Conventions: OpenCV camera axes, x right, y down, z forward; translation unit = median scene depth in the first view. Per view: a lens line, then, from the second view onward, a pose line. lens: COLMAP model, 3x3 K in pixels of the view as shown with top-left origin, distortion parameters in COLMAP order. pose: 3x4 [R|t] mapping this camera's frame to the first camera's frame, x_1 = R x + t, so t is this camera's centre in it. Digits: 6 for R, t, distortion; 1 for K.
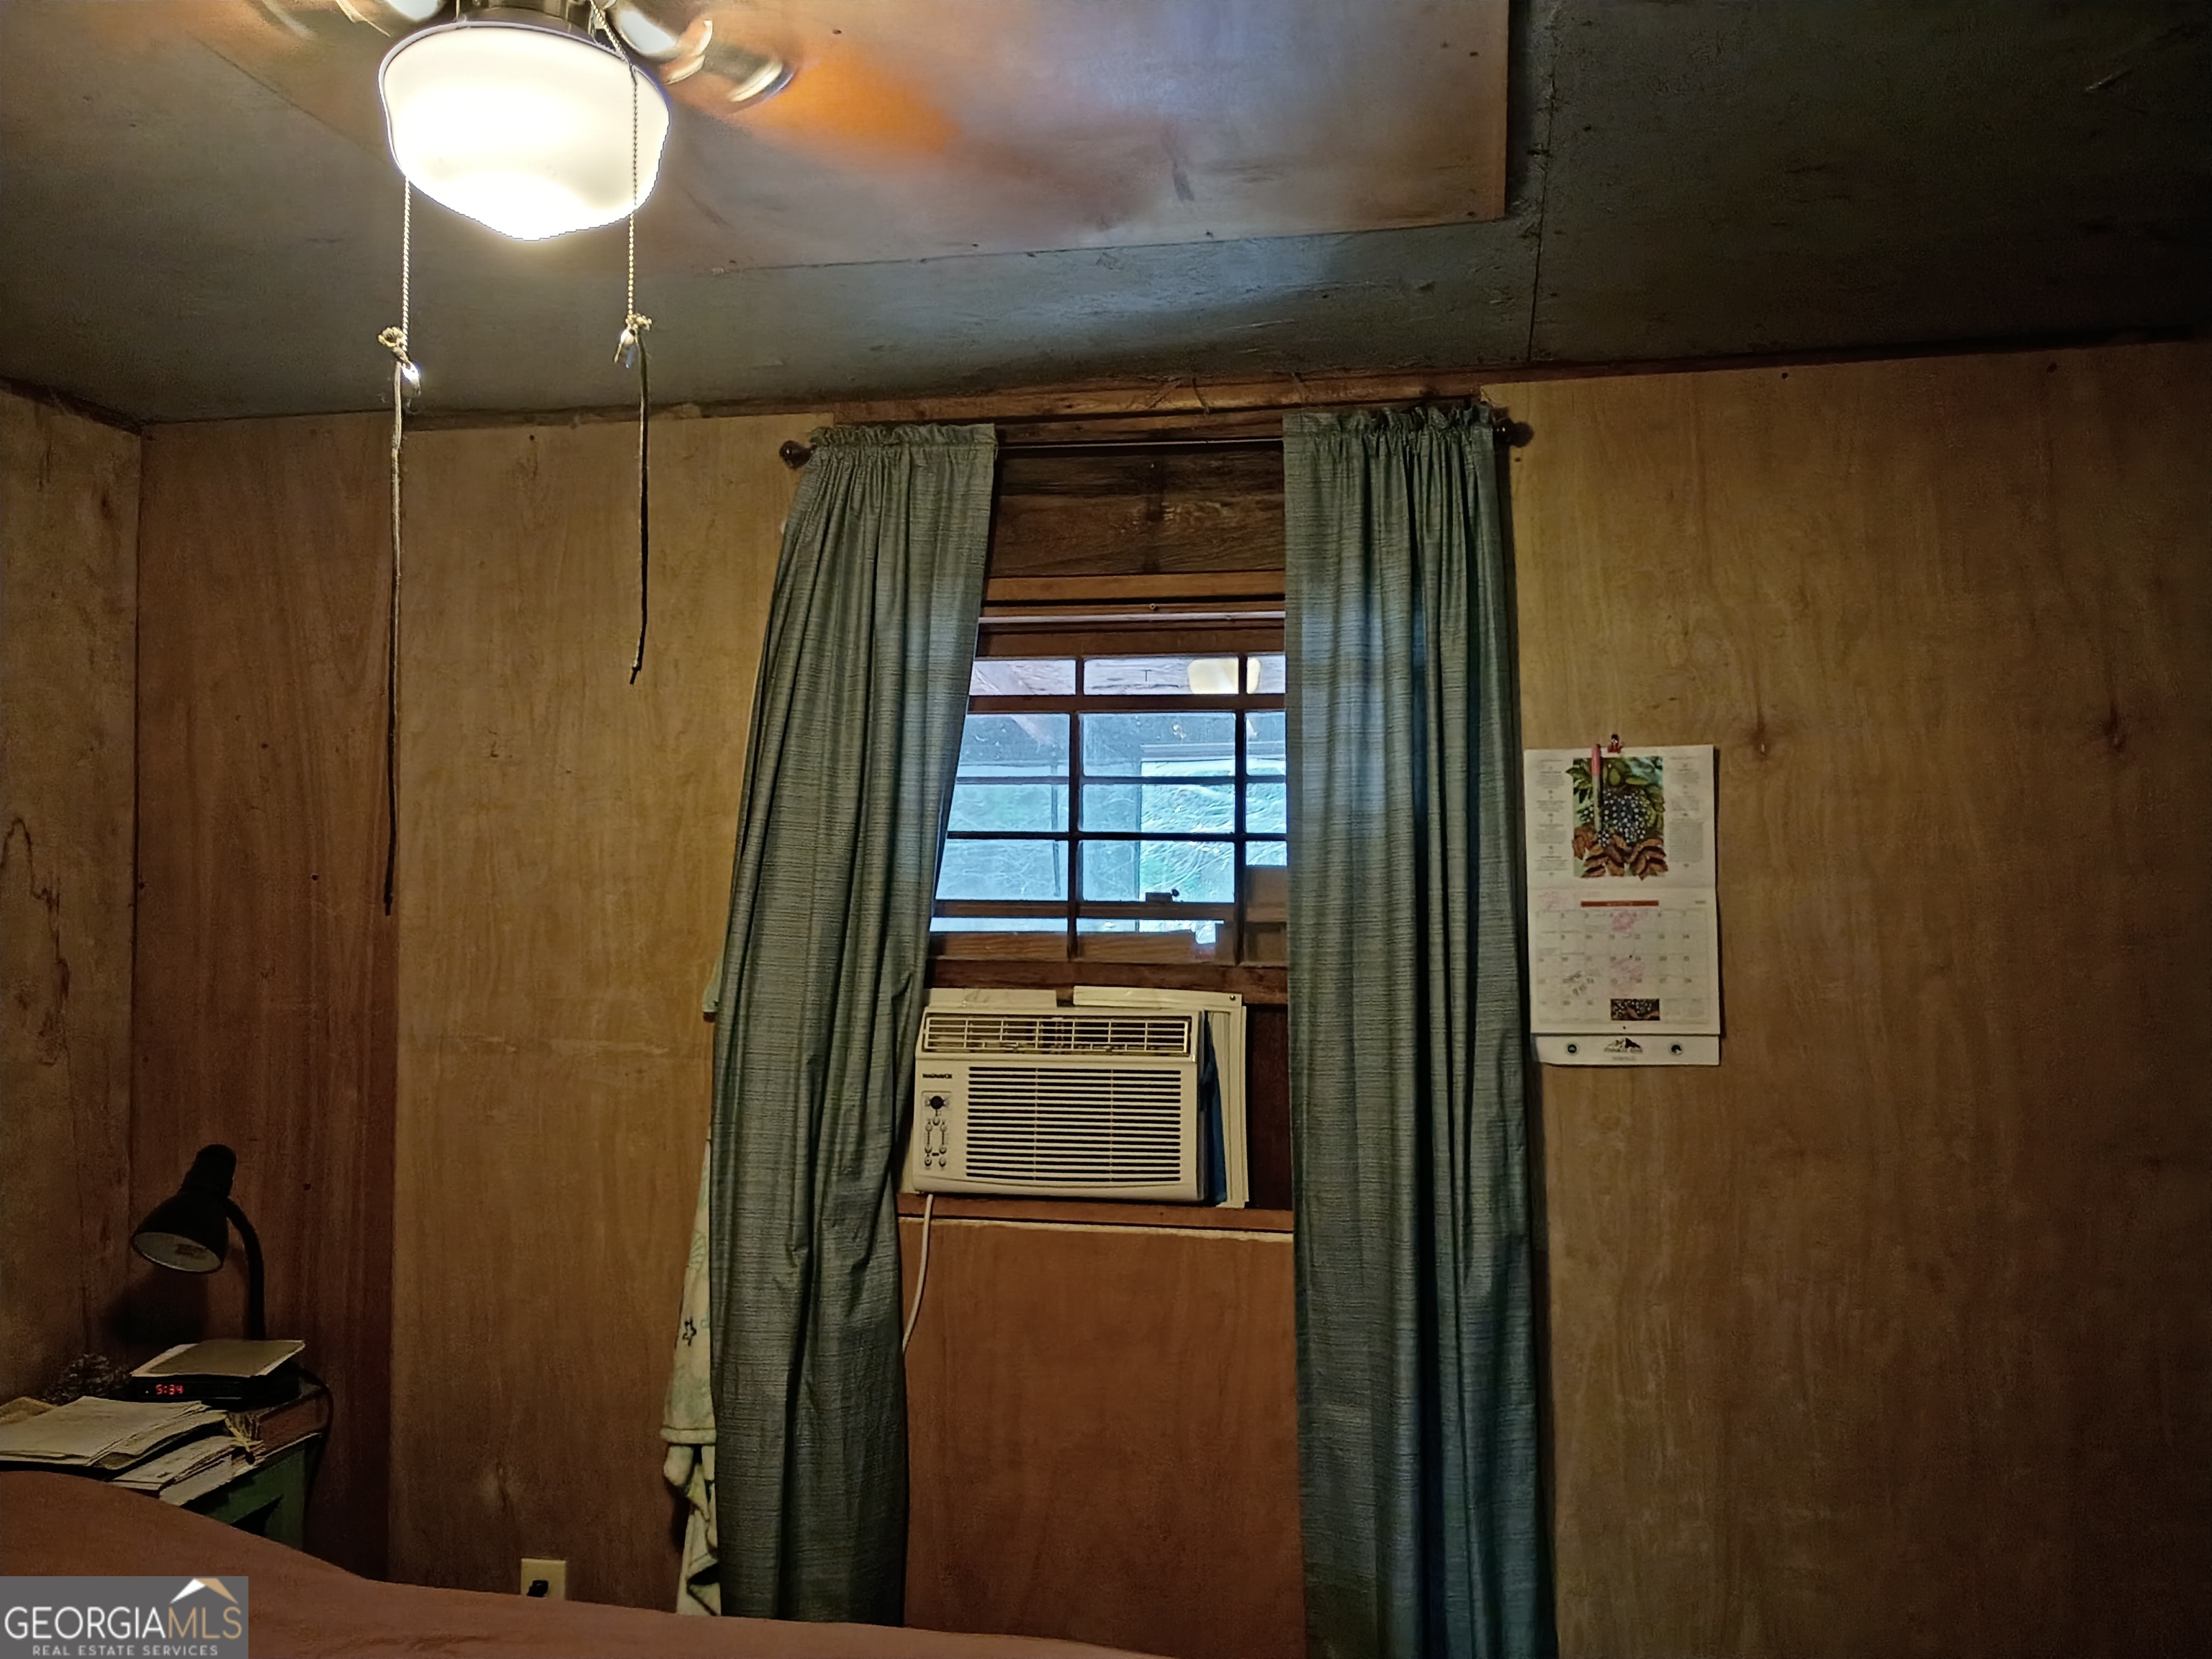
lens RADIAL K [[1845.8, 0, 1109.7], [0, 1845.8, 827.6], [0, 0, 1]] dist [0.077024, -0.090388]
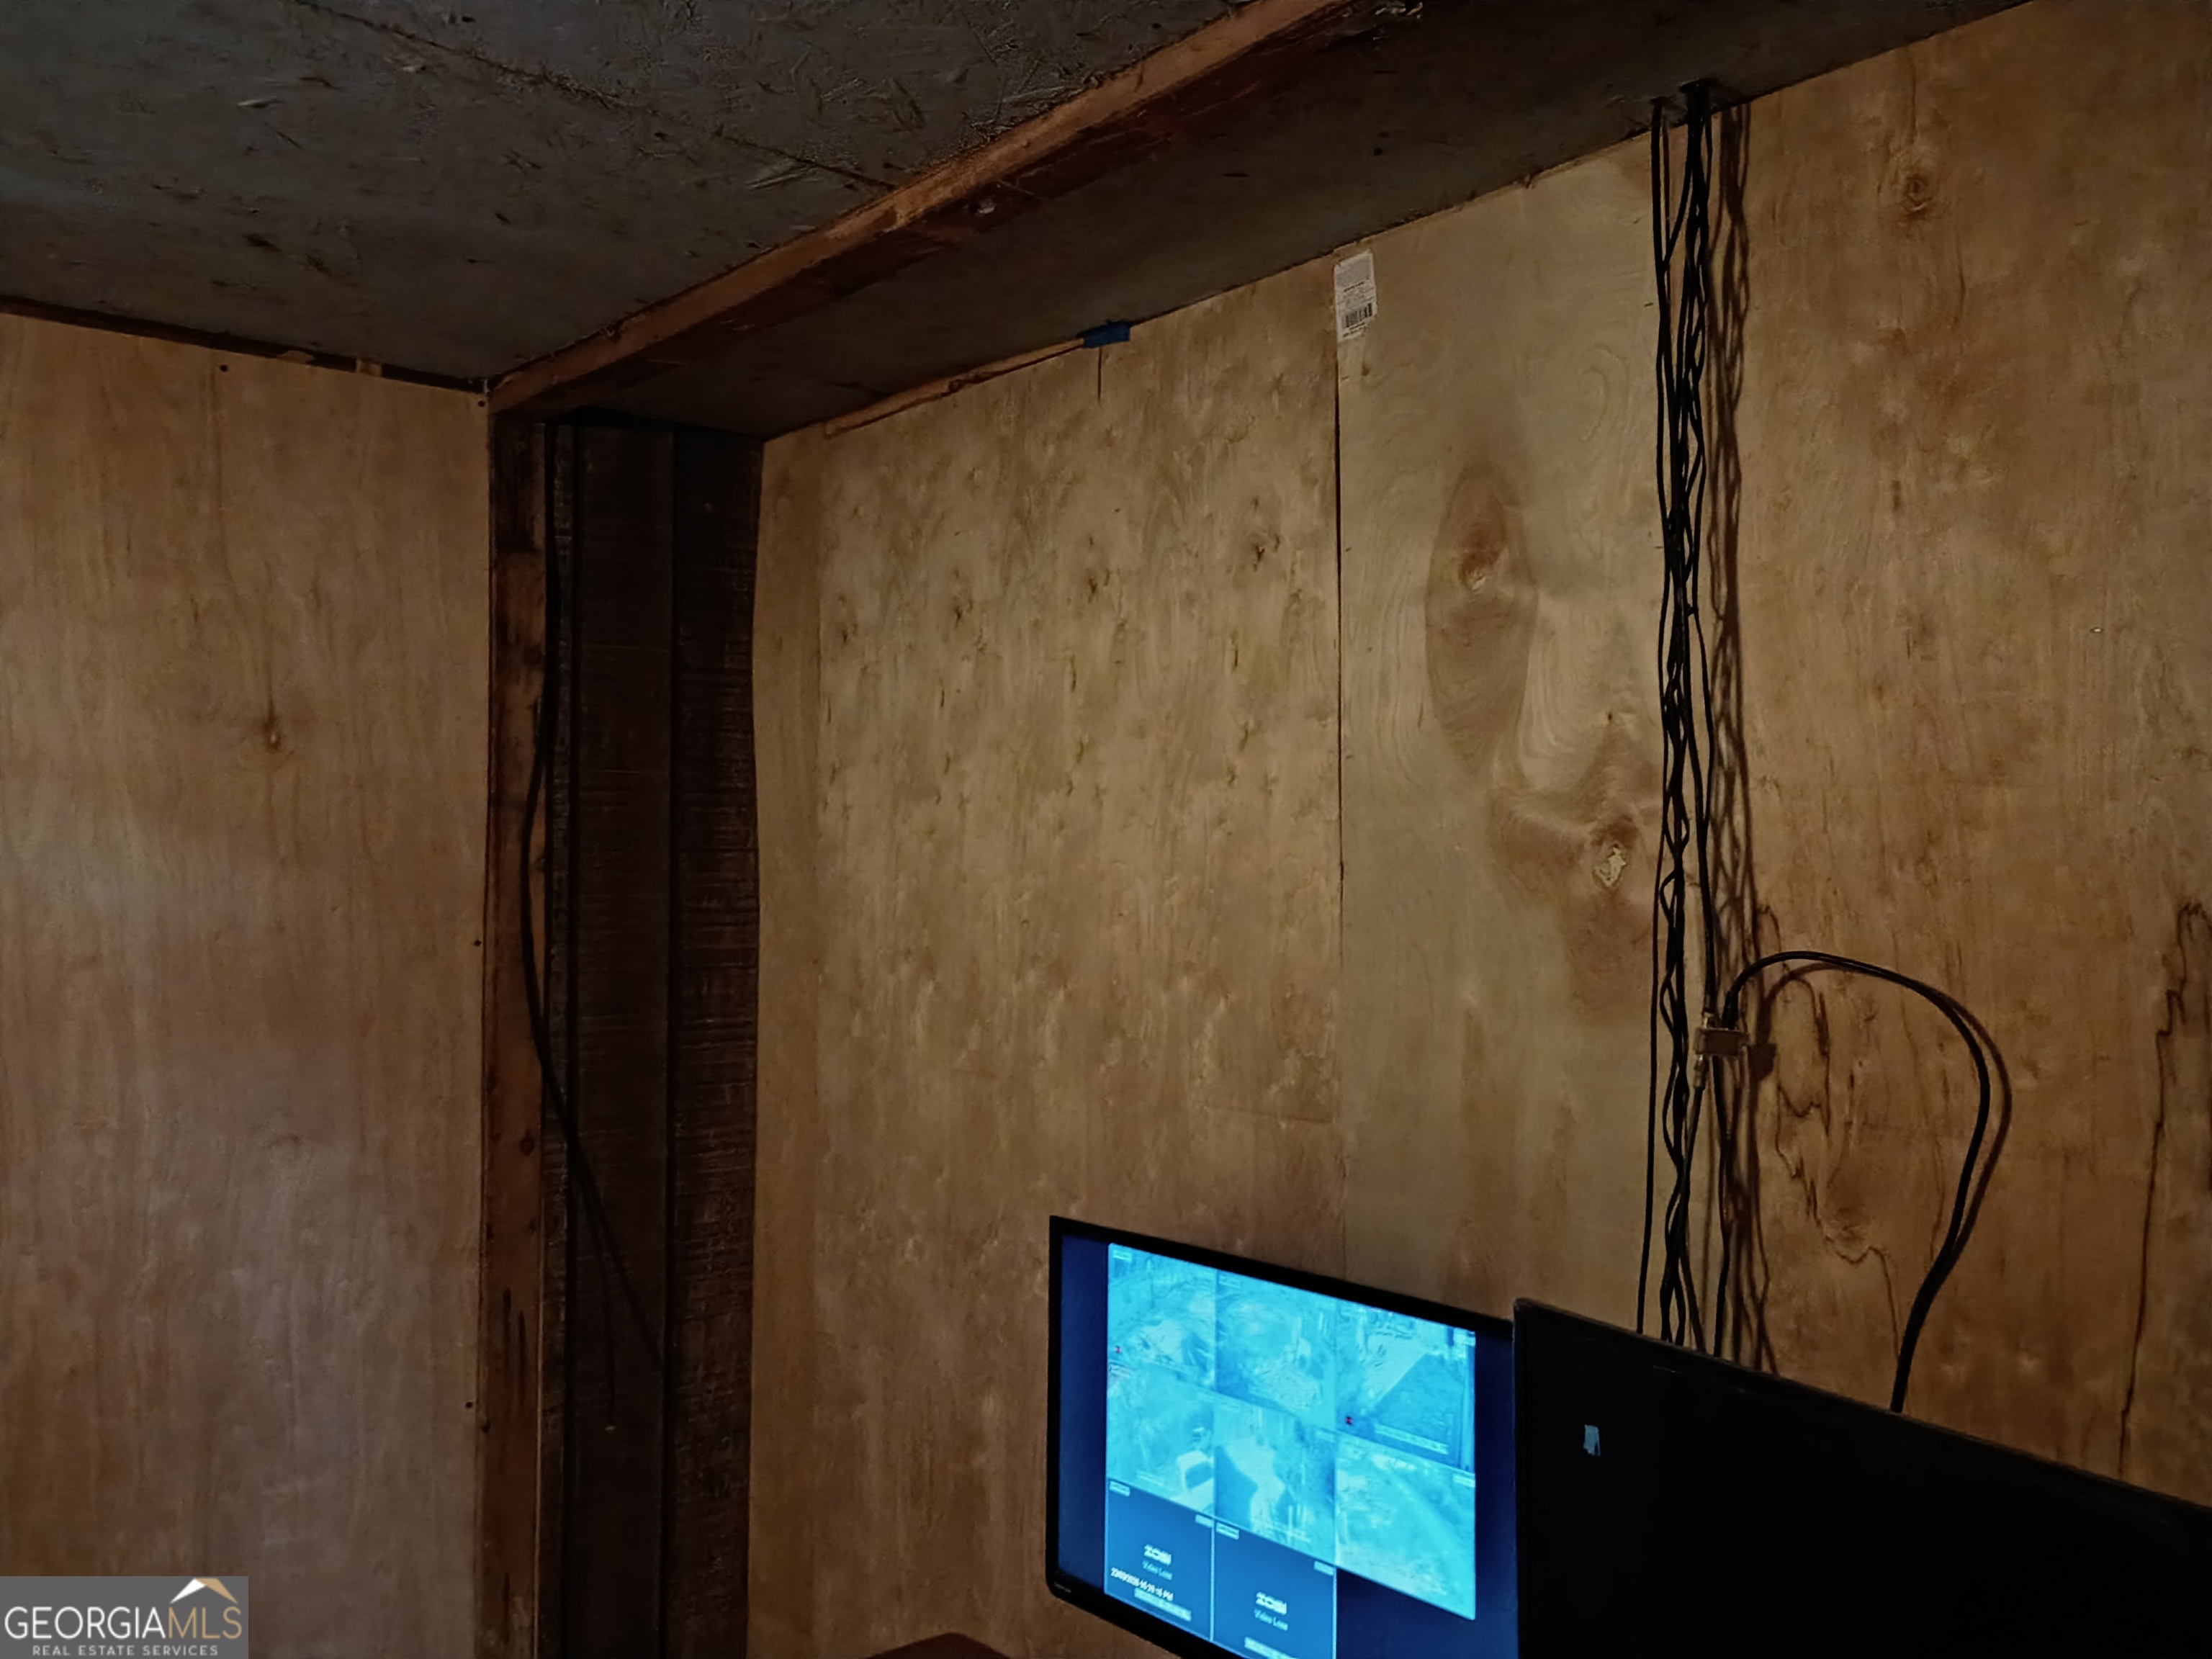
lens RADIAL K [[1845.8, 0, 1109.7], [0, 1845.8, 827.6], [0, 0, 1]] dist [0.077024, -0.090388]
pose [[0.590734, 0.038886, 0.805929, -0.189728], [-0.042675, 0.998946, -0.016919, 0.002610], [-0.805737, -0.024399, 0.591771, 0.037466]]
